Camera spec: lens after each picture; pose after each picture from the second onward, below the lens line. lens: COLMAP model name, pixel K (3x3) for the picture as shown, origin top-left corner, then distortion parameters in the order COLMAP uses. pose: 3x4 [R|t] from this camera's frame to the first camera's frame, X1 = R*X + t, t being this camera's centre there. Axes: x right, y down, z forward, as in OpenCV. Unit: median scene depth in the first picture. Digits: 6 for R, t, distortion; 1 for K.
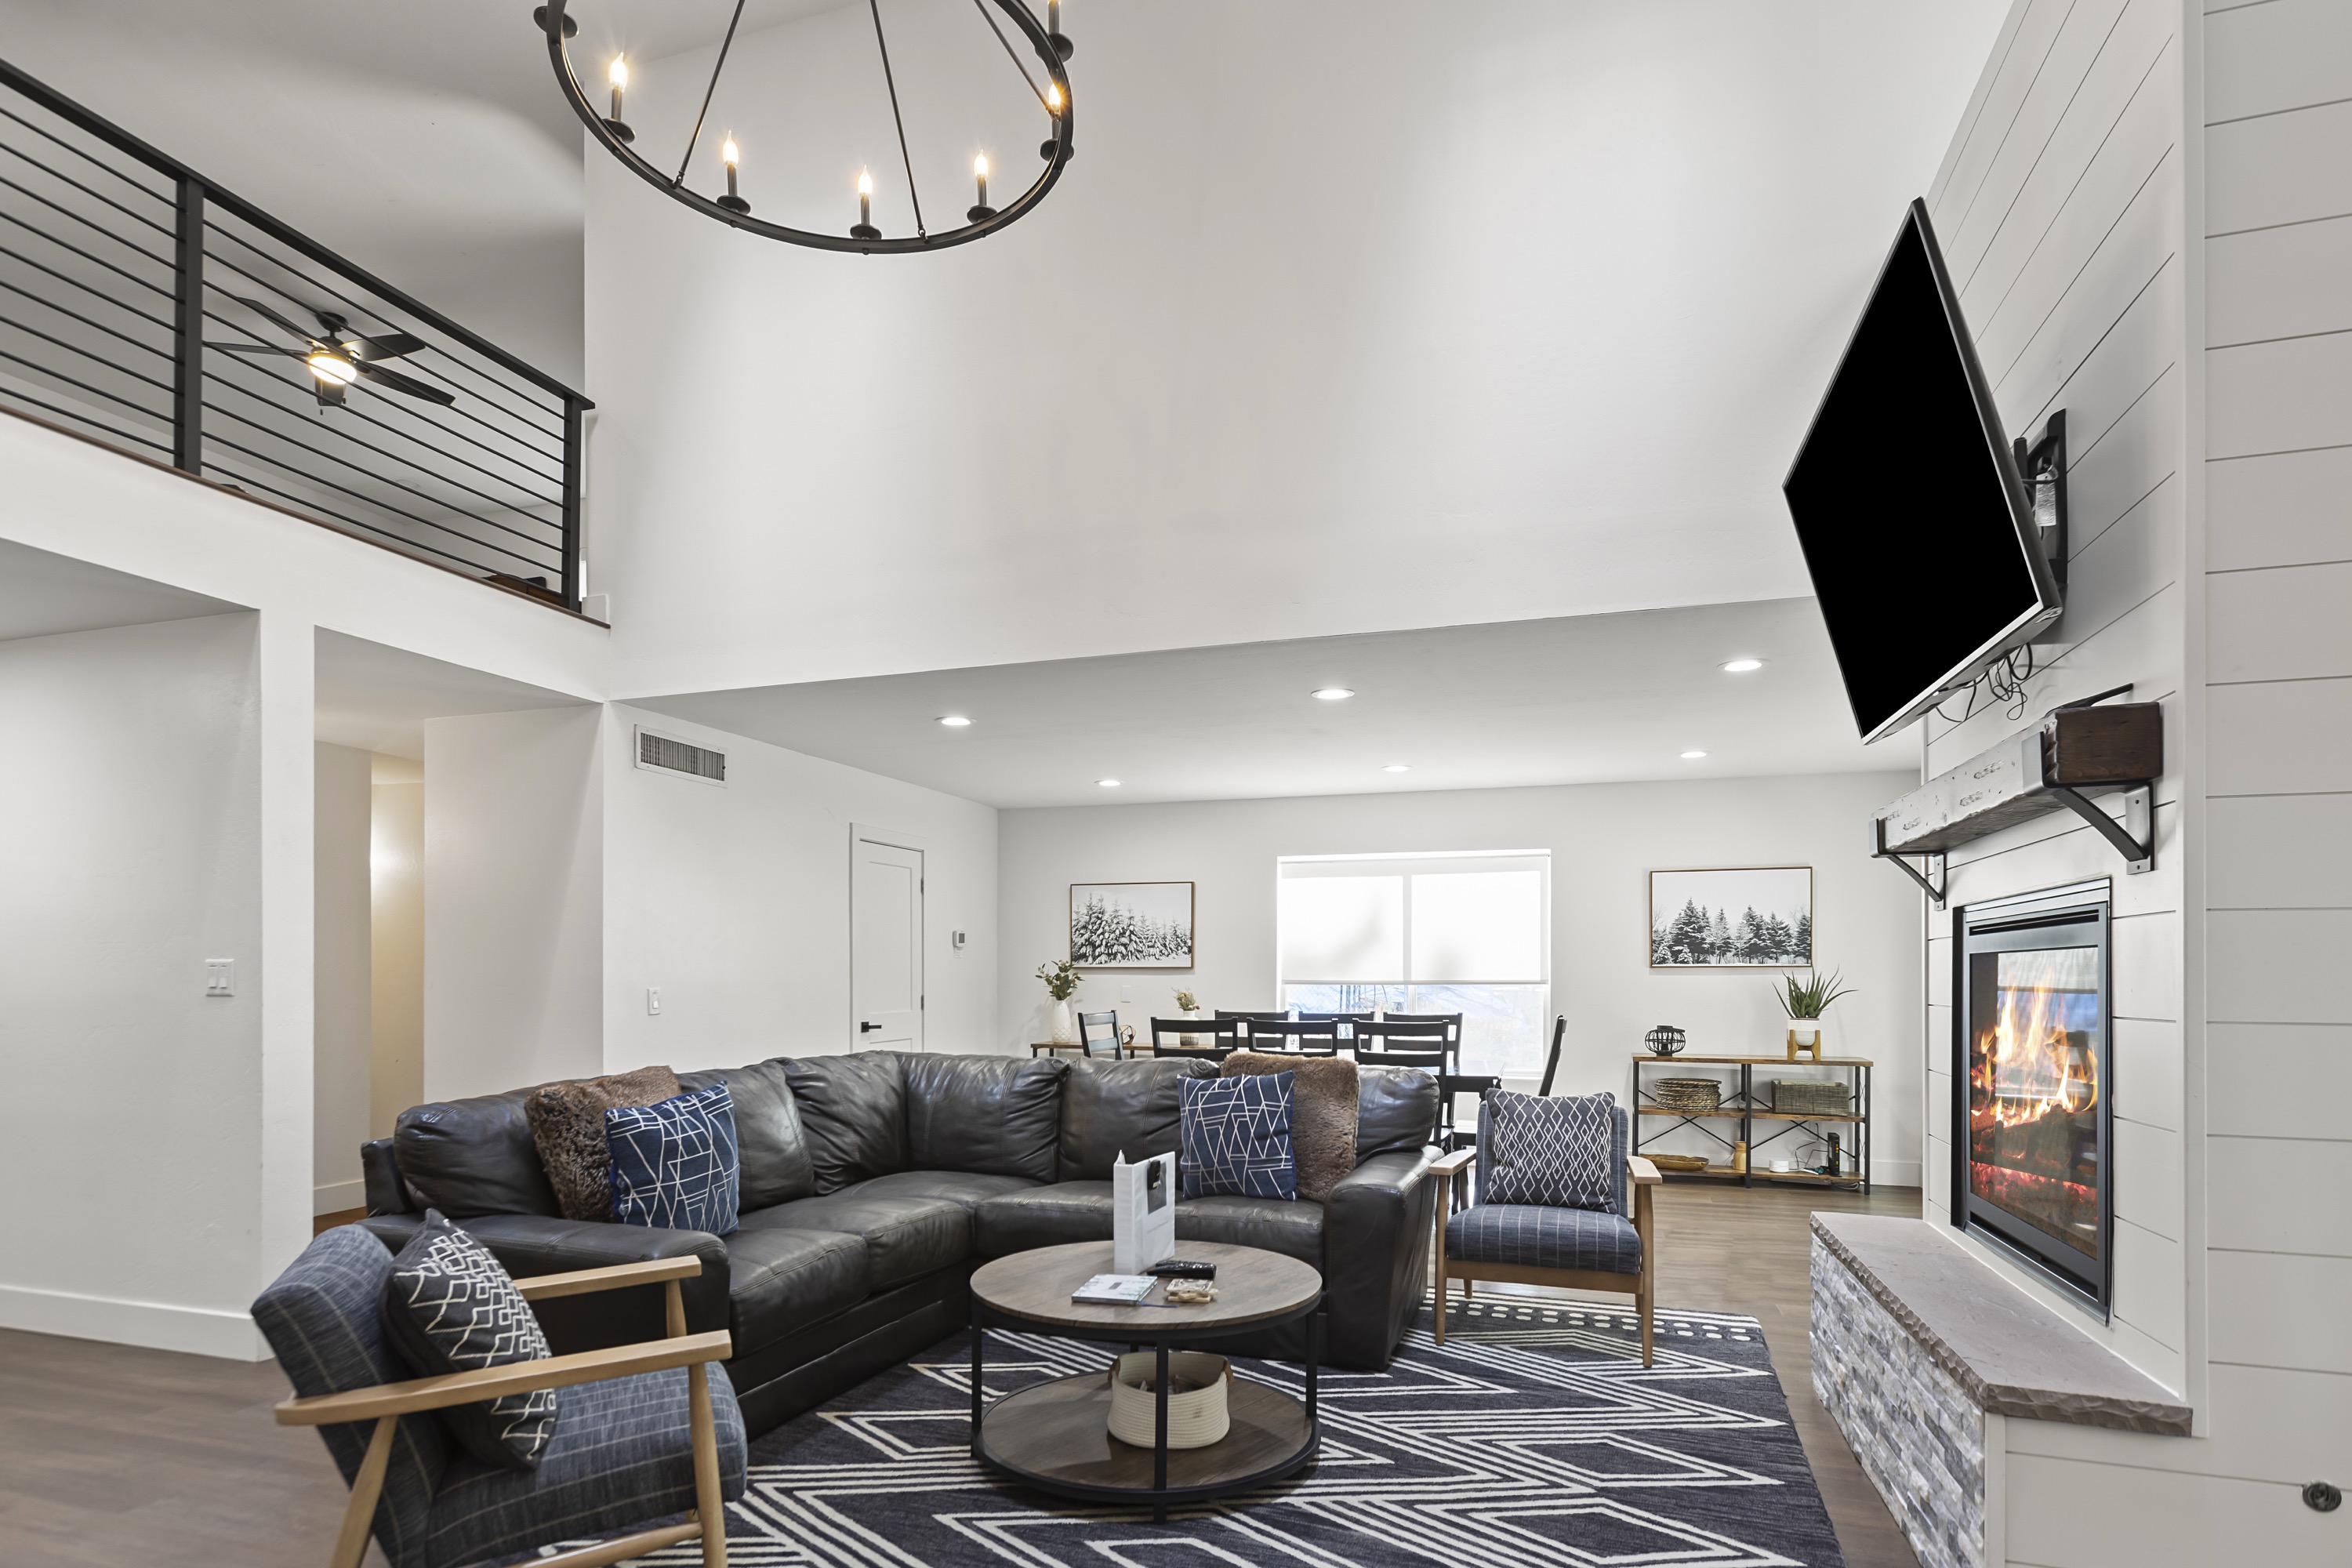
lens RADIAL K [[1236.0, 0, 1174.4], [0, 1236.0, 993.6], [0, 0, 1]] dist [-0.022602, -0.001108]
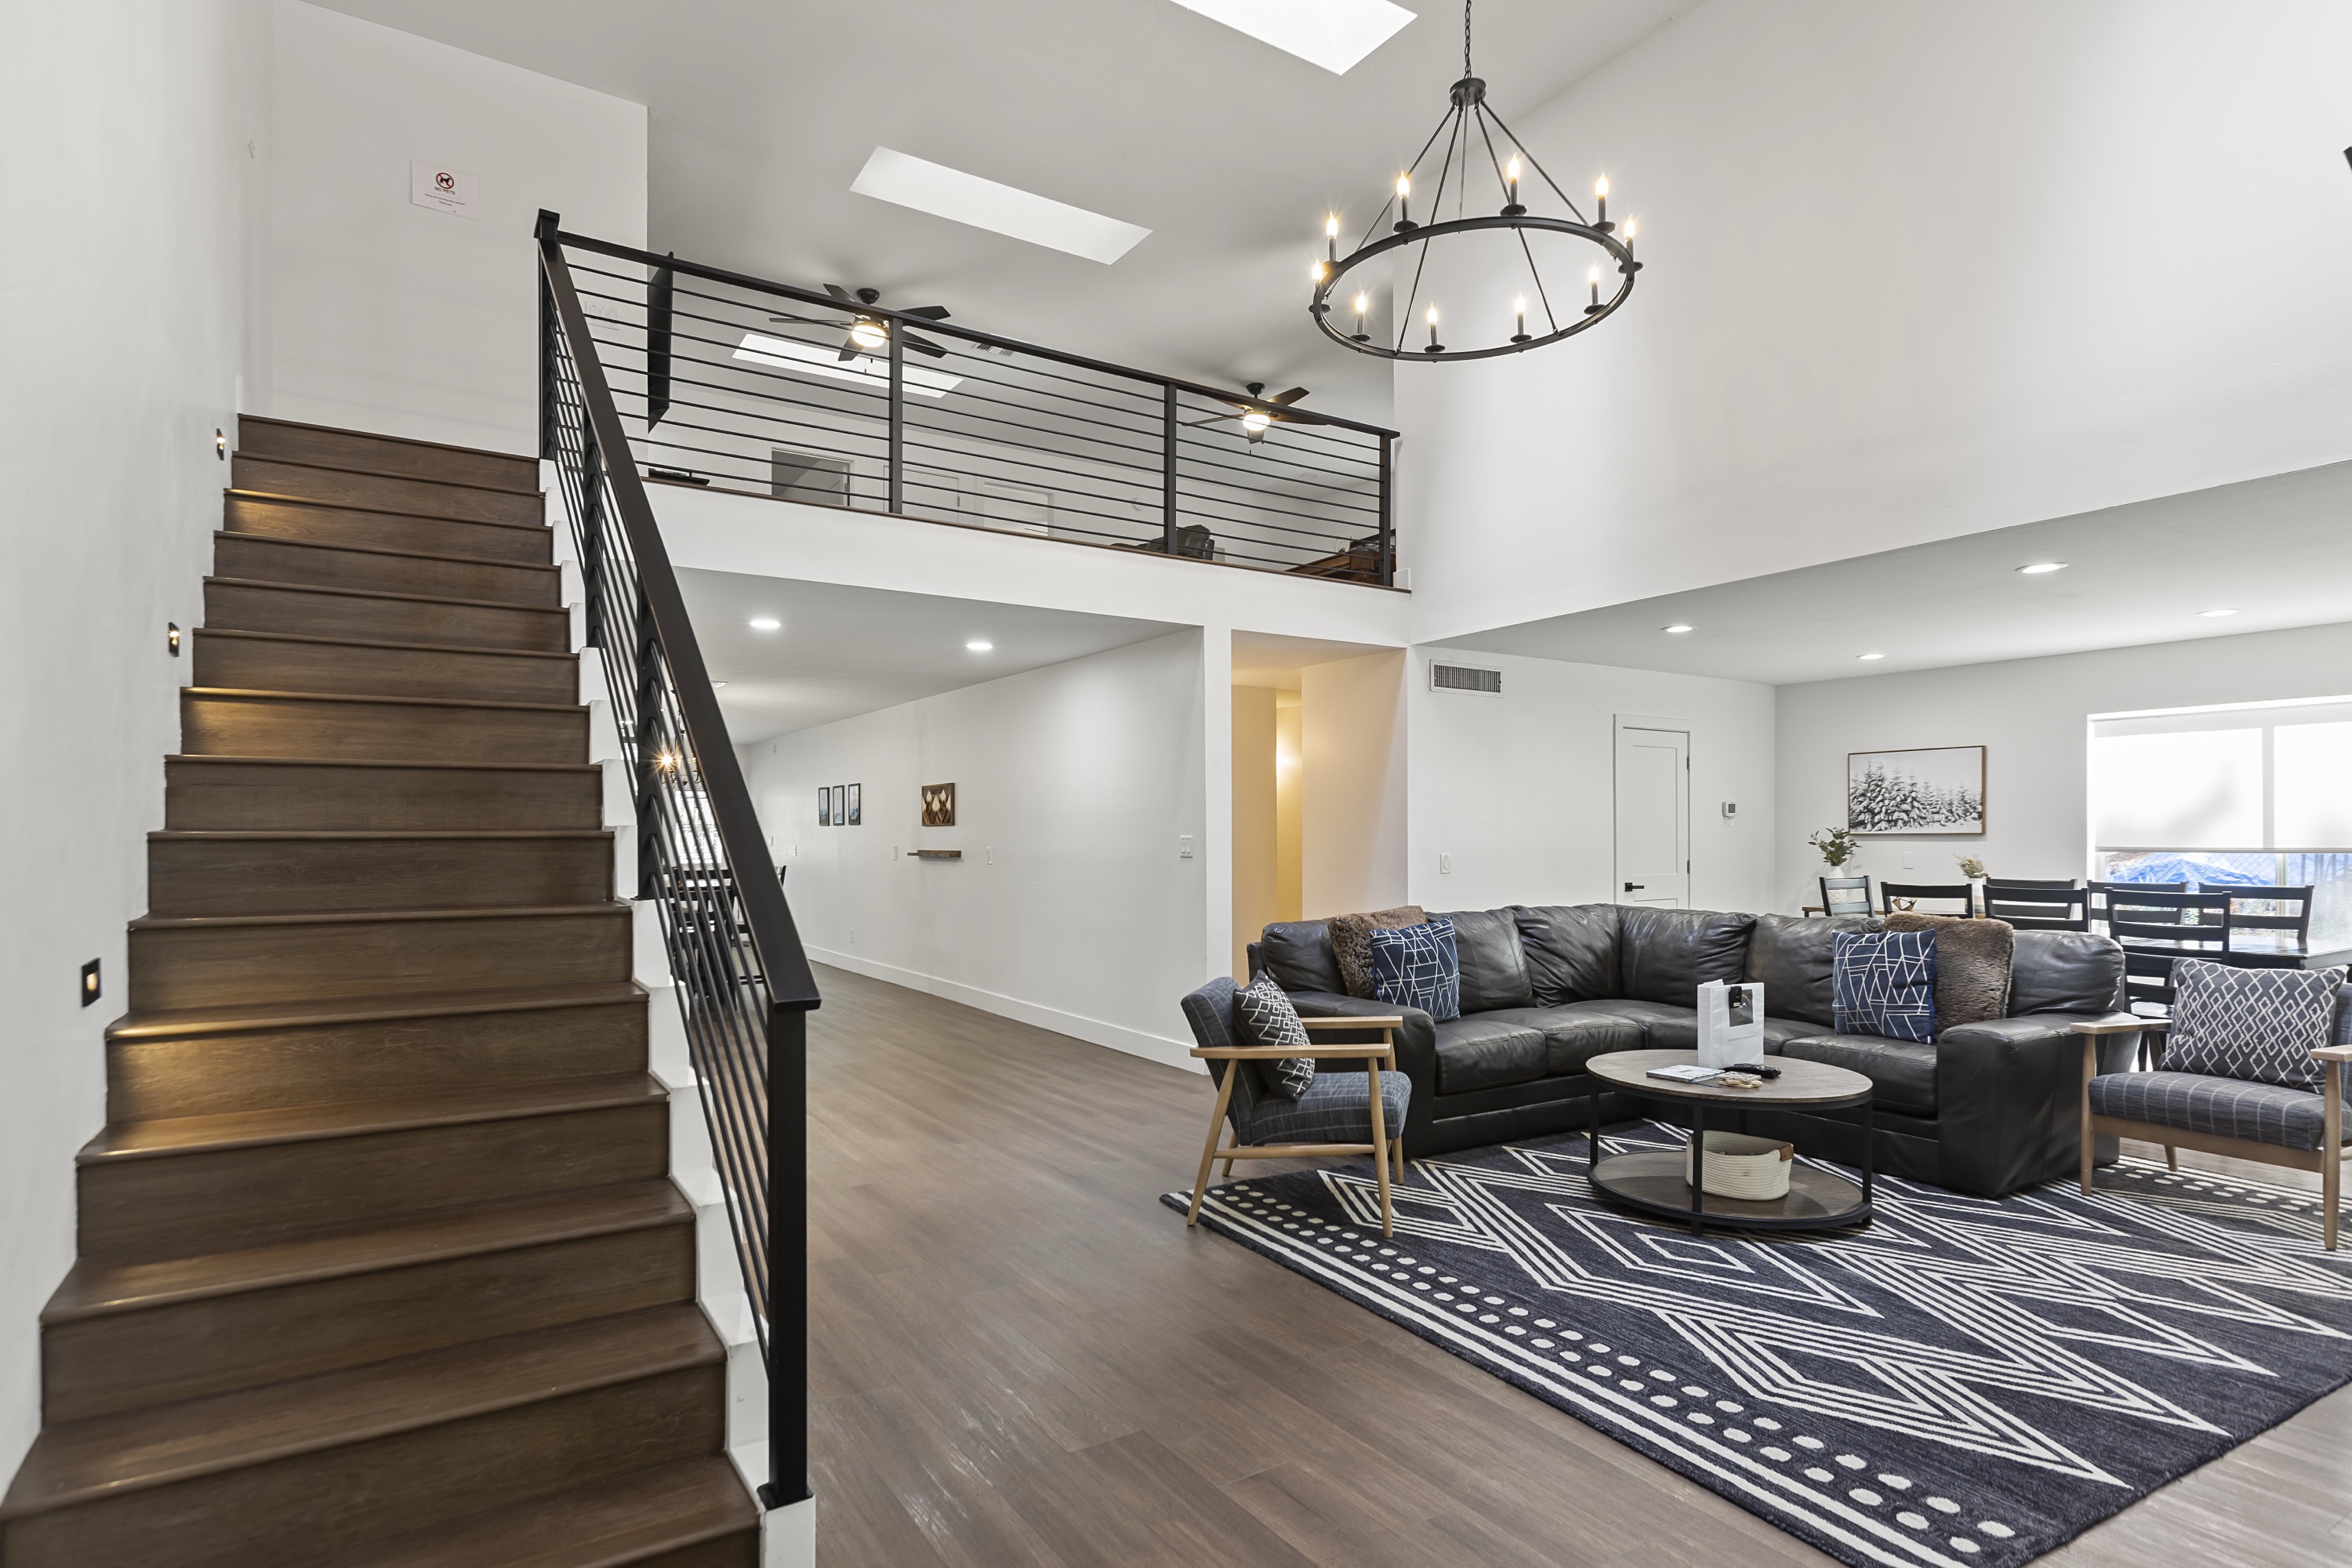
lens RADIAL K [[1236.0, 0, 1174.4], [0, 1236.0, 993.6], [0, 0, 1]] dist [-0.022602, -0.001108]
pose [[0.771274, 0.073170, -0.632284, 0.268362], [-0.003599, 0.993856, 0.110622, -0.000488], [0.636494, -0.083044, 0.766798, -0.298053]]
